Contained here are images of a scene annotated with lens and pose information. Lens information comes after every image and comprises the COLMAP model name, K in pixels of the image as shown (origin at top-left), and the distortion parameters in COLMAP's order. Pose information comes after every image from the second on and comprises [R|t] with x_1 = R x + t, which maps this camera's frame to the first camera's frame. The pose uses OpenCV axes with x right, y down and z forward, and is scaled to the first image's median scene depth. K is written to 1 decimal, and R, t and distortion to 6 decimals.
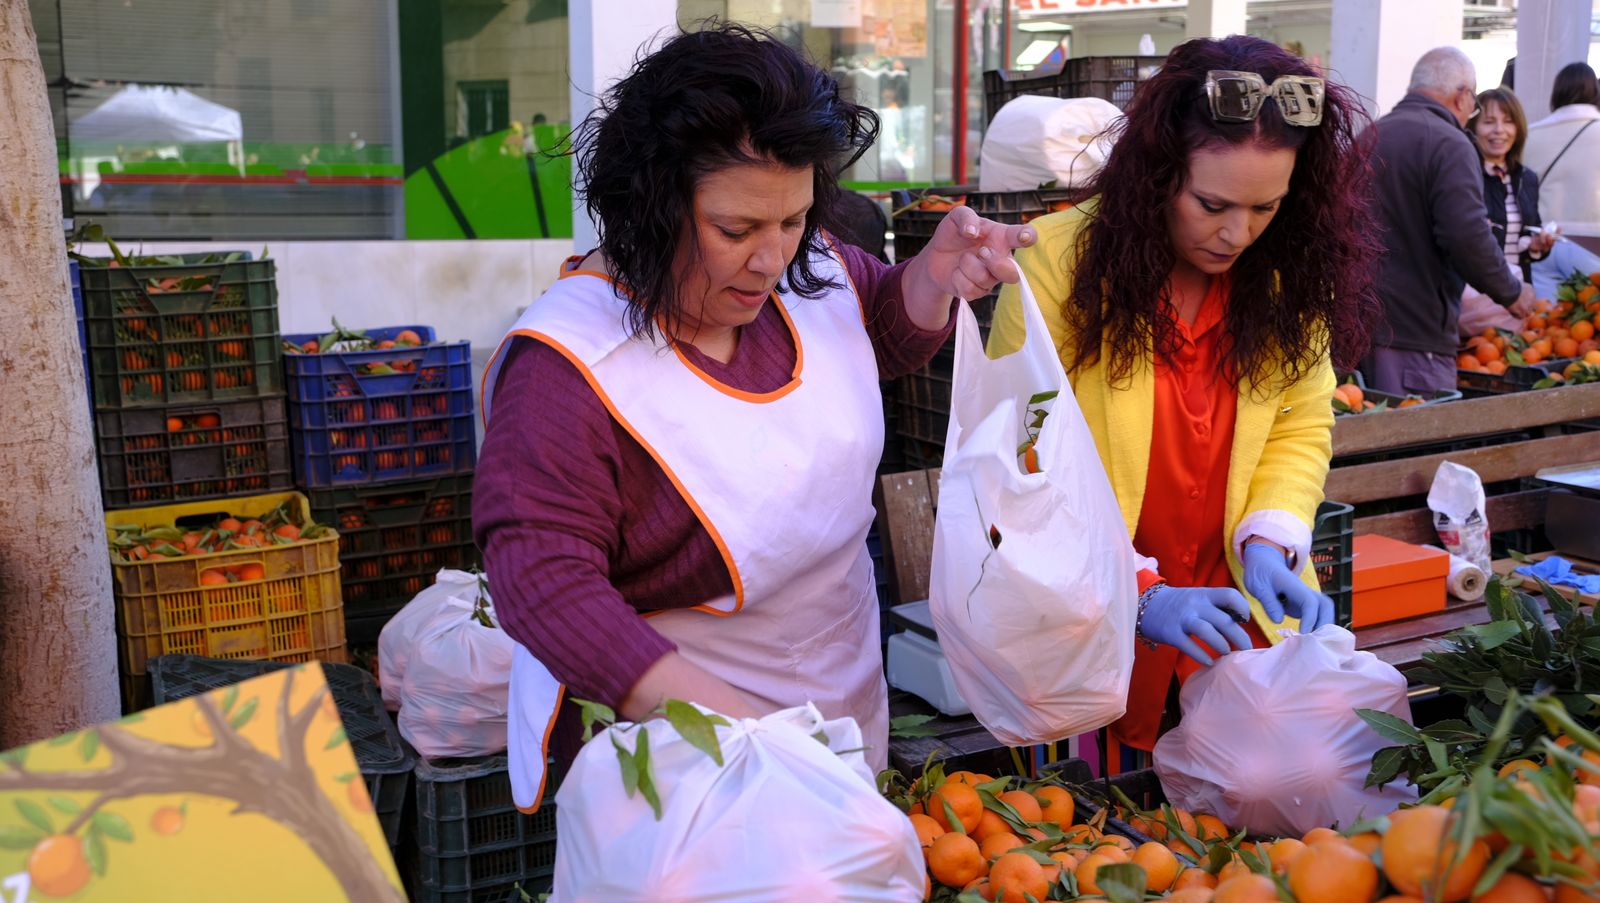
lens RADIAL K [[1724.4, 0, 799.3], [0, 1724.4, 472.7], [0, 0, 1]] dist [-0.004021, 0.014132]
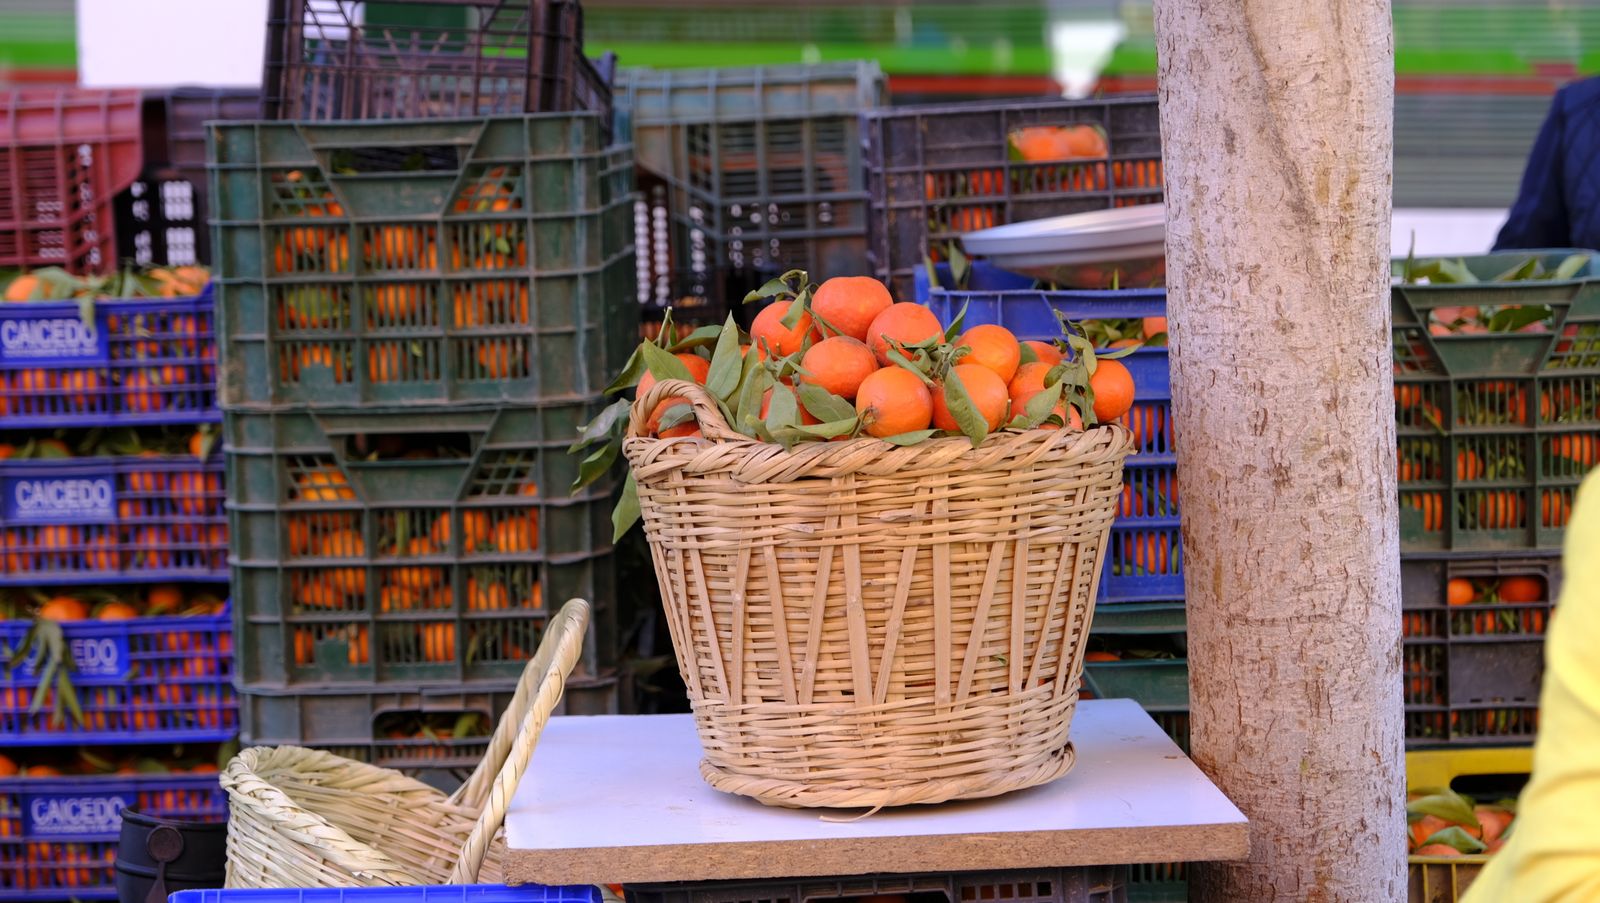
lens RADIAL K [[3771.4, 0, 801.5], [0, 3771.4, 508.4], [0, 0, 1]] dist [0.013253, 0.611714]
pose [[0.900649, 0.048792, -0.431799, -0.057126], [-0.070937, 0.996855, -0.035319, 0.000353], [0.428718, 0.062441, 0.901278, -0.092320]]
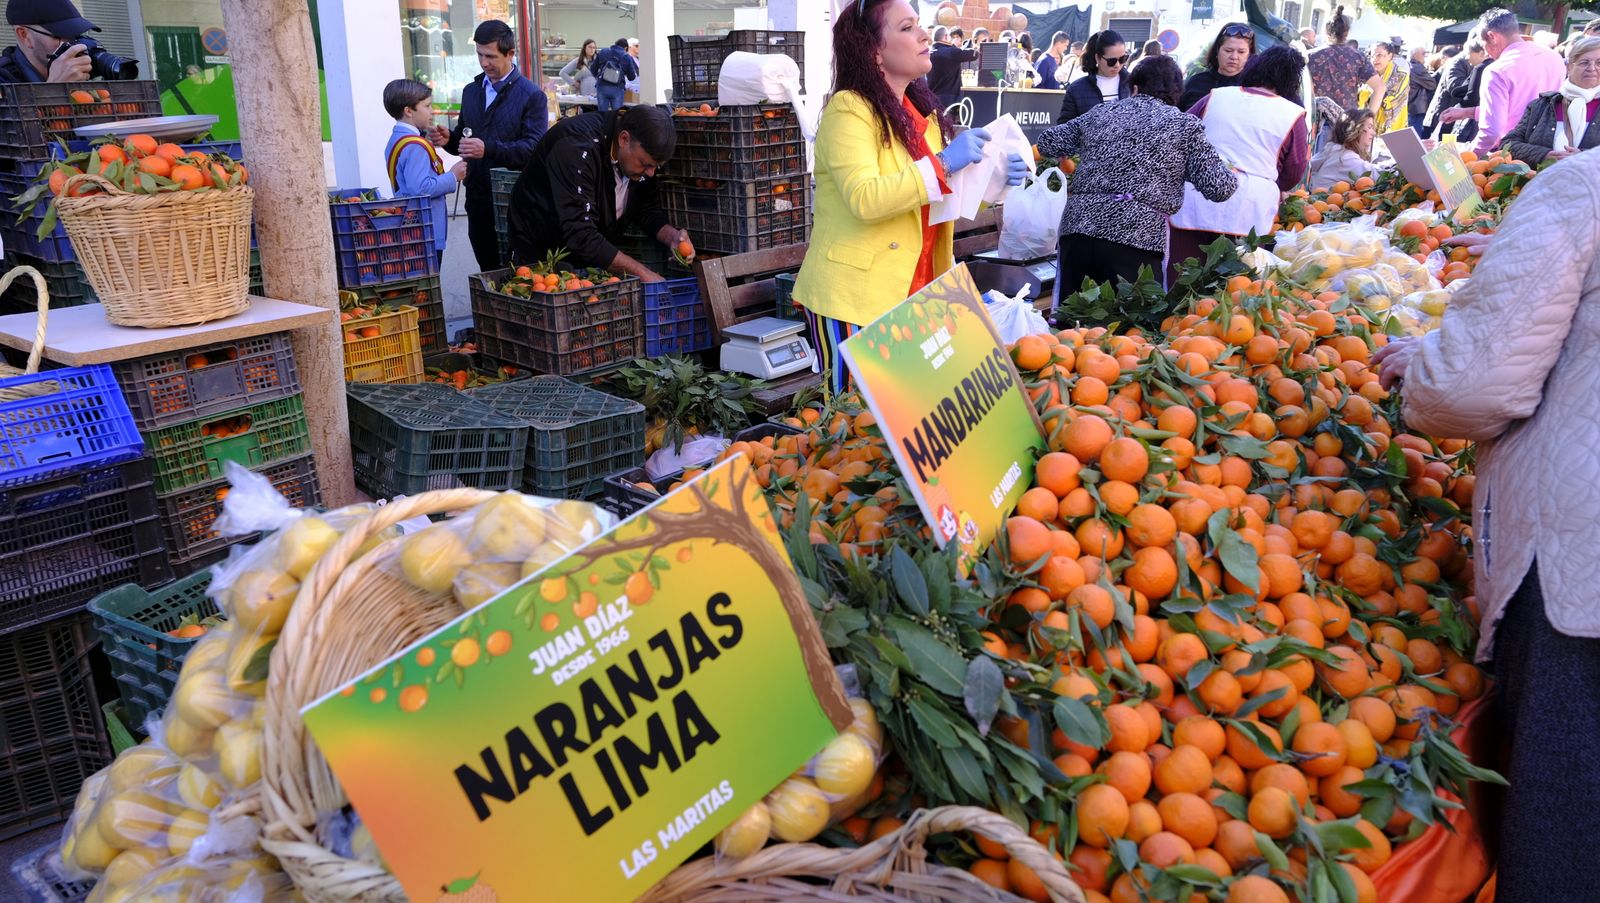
lens RADIAL K [[1082.2, 0, 808.9], [0, 1082.2, 456.2], [0, 0, 1]] dist [-0.032640, 0.018584]
pose [[0.912011, -0.112678, 0.394385, -0.311016], [0.055404, 0.986556, 0.153744, 0.034516], [-0.406407, -0.118365, 0.905993, -0.121506]]
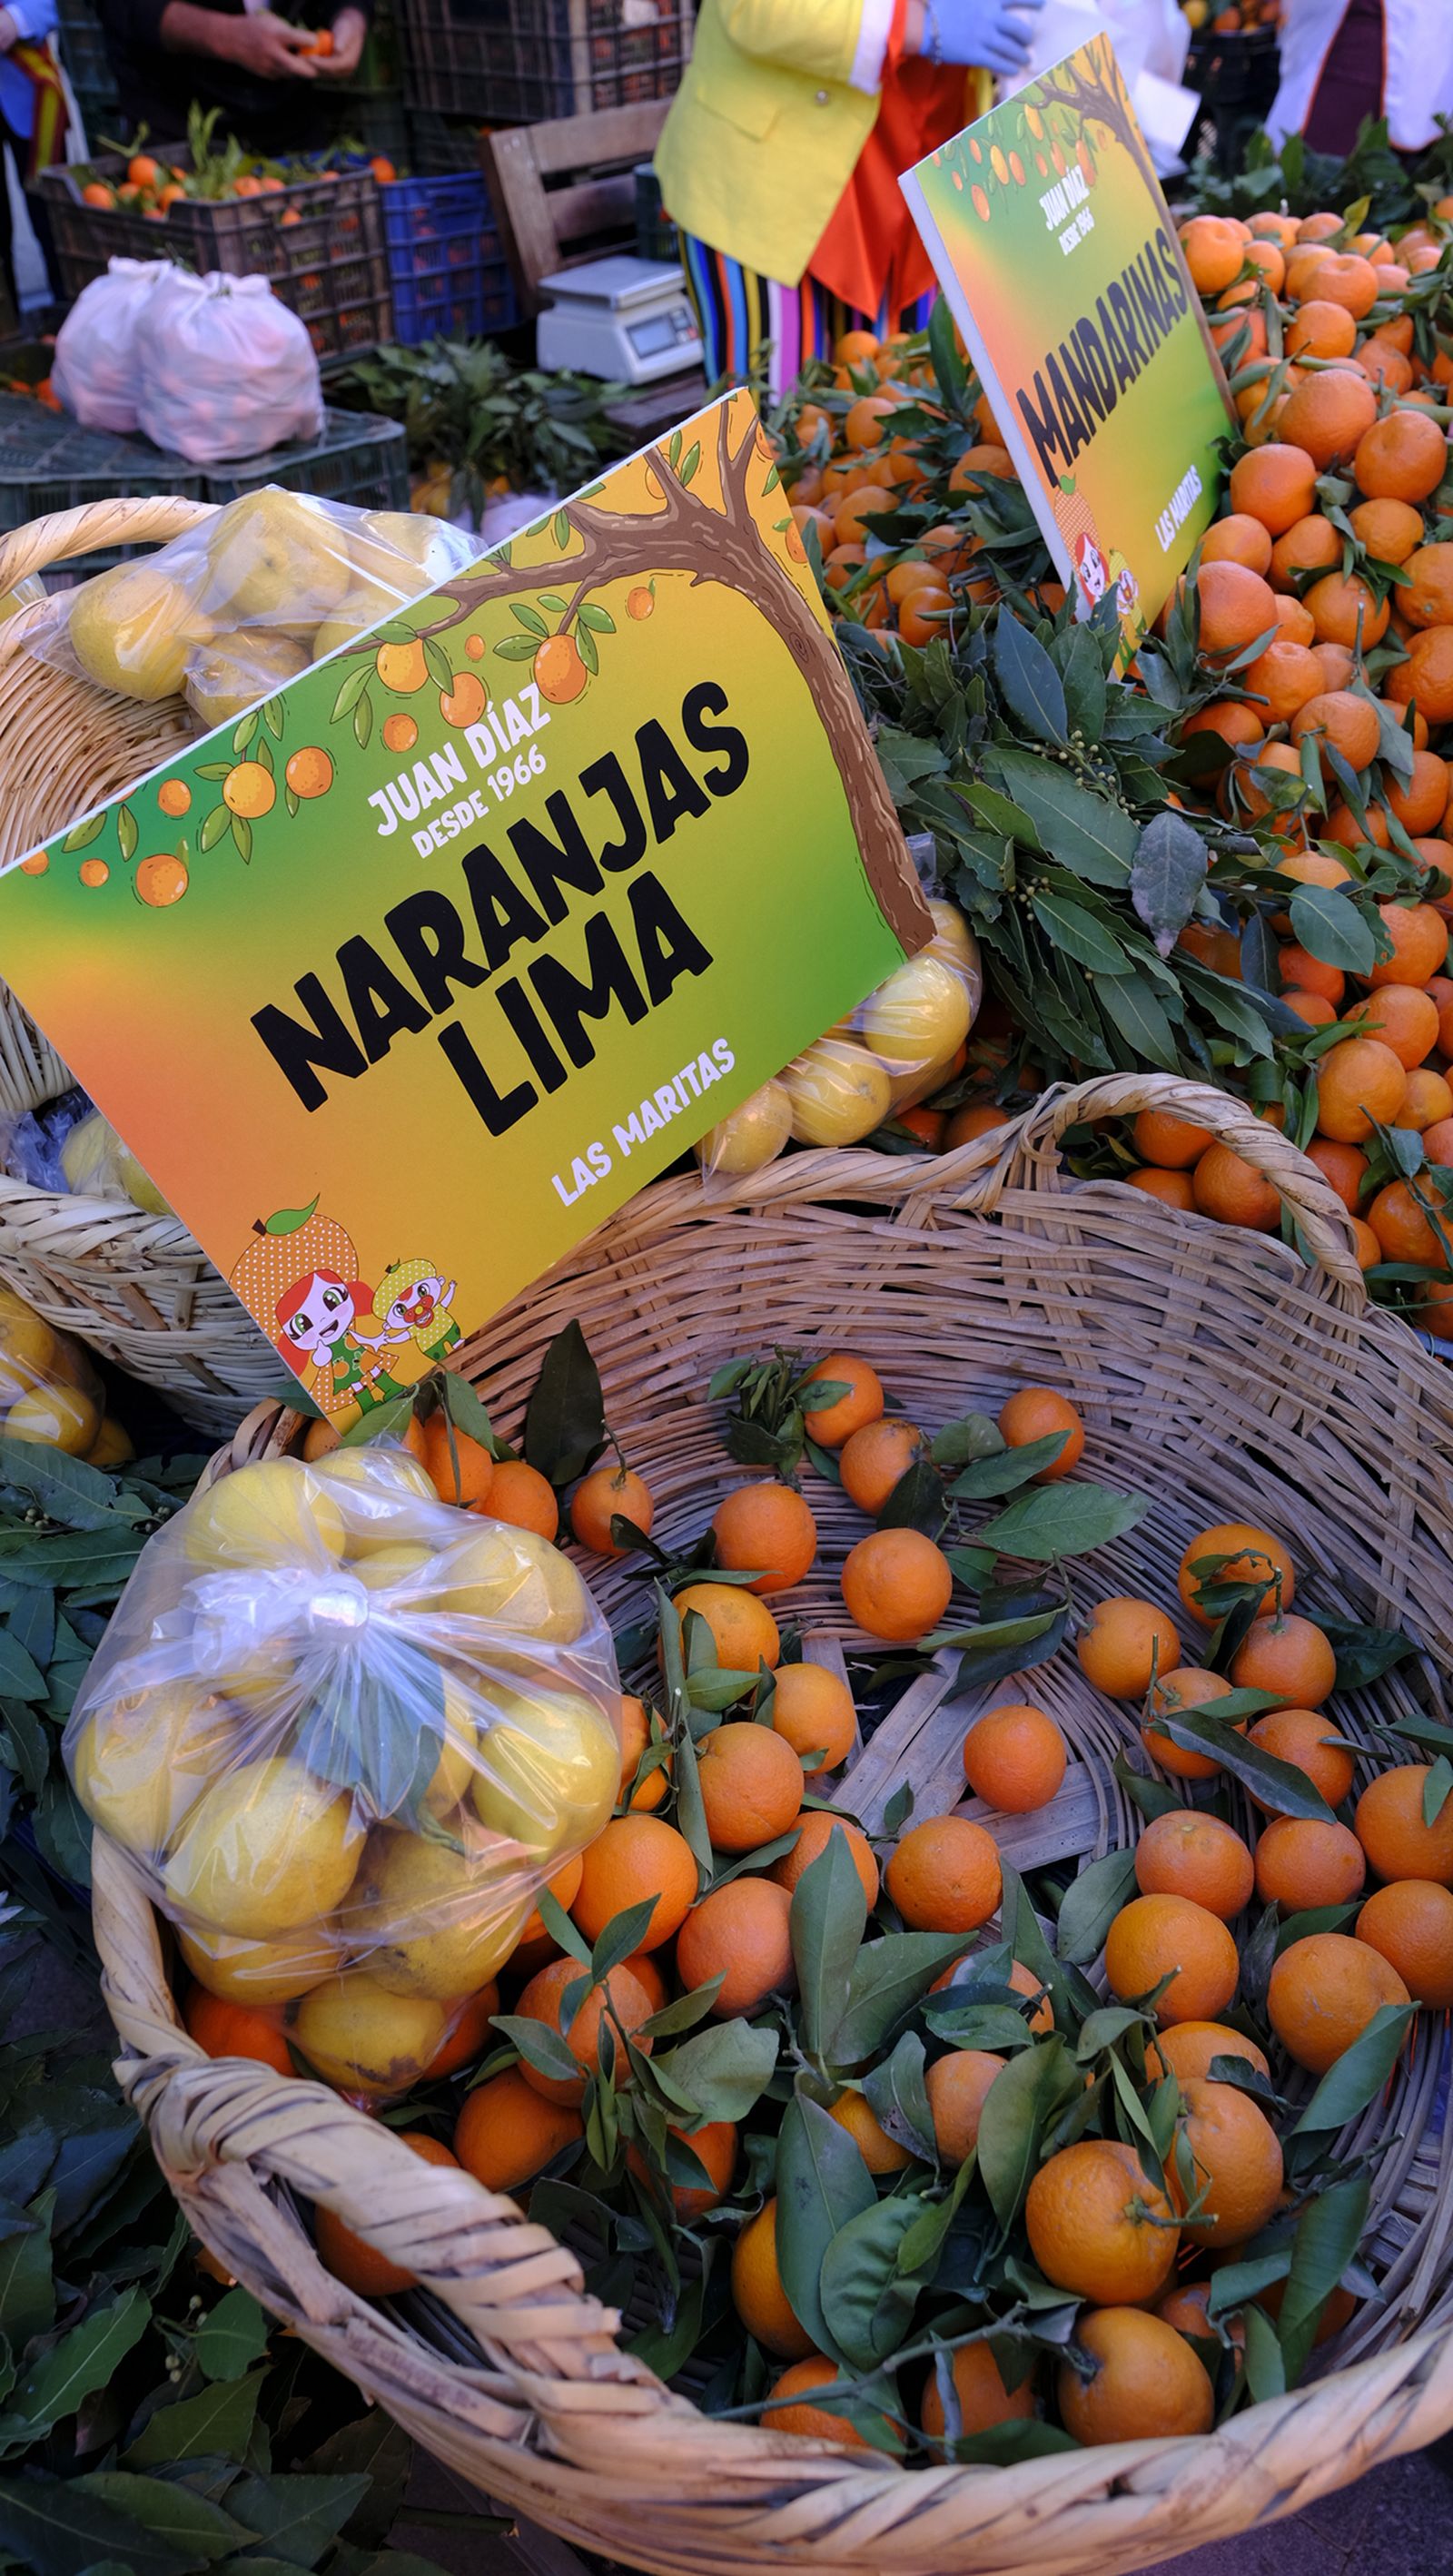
lens RADIAL K [[1742.5, 0, 735.3], [0, 1742.5, 1274.3], [0, 0, 1]] dist [-0.032640, 0.018584]
pose [[0.892390, -0.278235, 0.355281, -0.327456], [0.063935, 0.857315, 0.510807, 0.060674], [-0.446712, -0.433124, 0.782849, -0.080852]]
